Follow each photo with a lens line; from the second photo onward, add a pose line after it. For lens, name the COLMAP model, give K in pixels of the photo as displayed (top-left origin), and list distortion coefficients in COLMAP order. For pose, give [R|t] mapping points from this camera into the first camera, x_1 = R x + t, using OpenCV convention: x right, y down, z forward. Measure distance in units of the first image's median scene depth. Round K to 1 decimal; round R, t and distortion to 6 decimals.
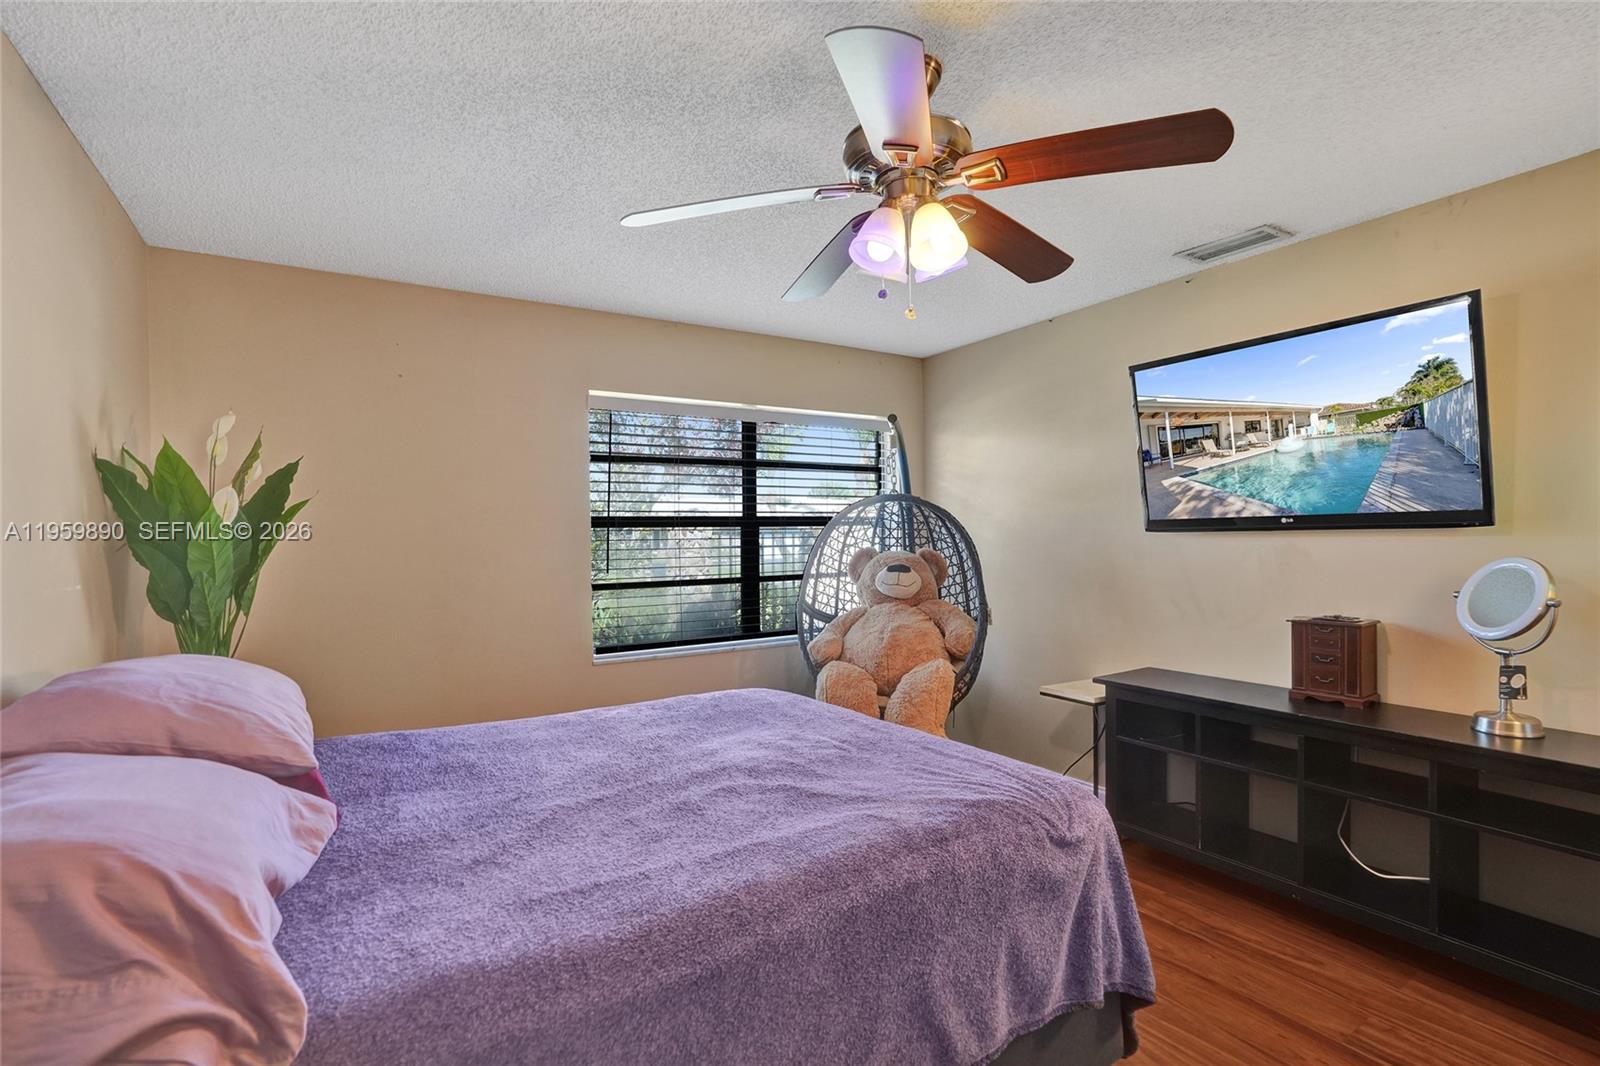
lens RADIAL K [[739.4, 0, 805.9], [0, 739.4, 544.1], [0, 0, 1]] dist [-0.071267, 0.027825]
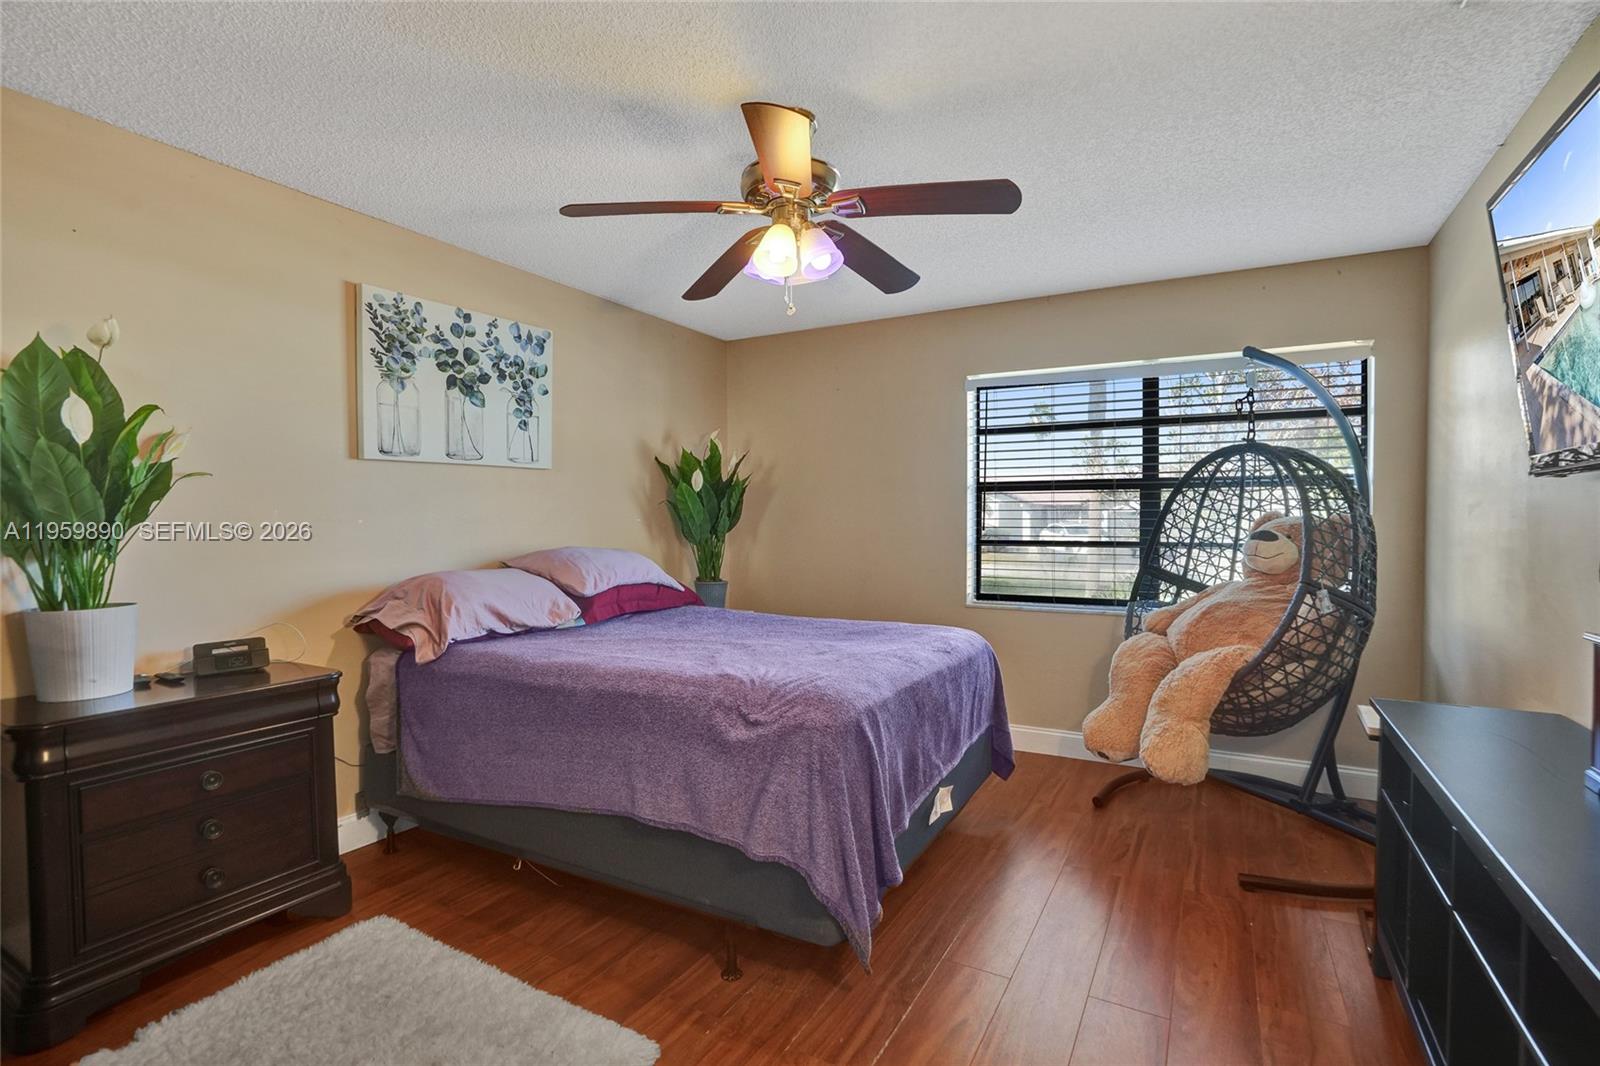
lens RADIAL K [[739.4, 0, 805.9], [0, 739.4, 544.1], [0, 0, 1]] dist [-0.071267, 0.027825]
pose [[0.436898, 0.041008, -0.898576, 0.570952], [-0.018563, 0.999159, 0.036573, 0.020948], [0.899319, 0.000702, 0.437292, 0.201368]]
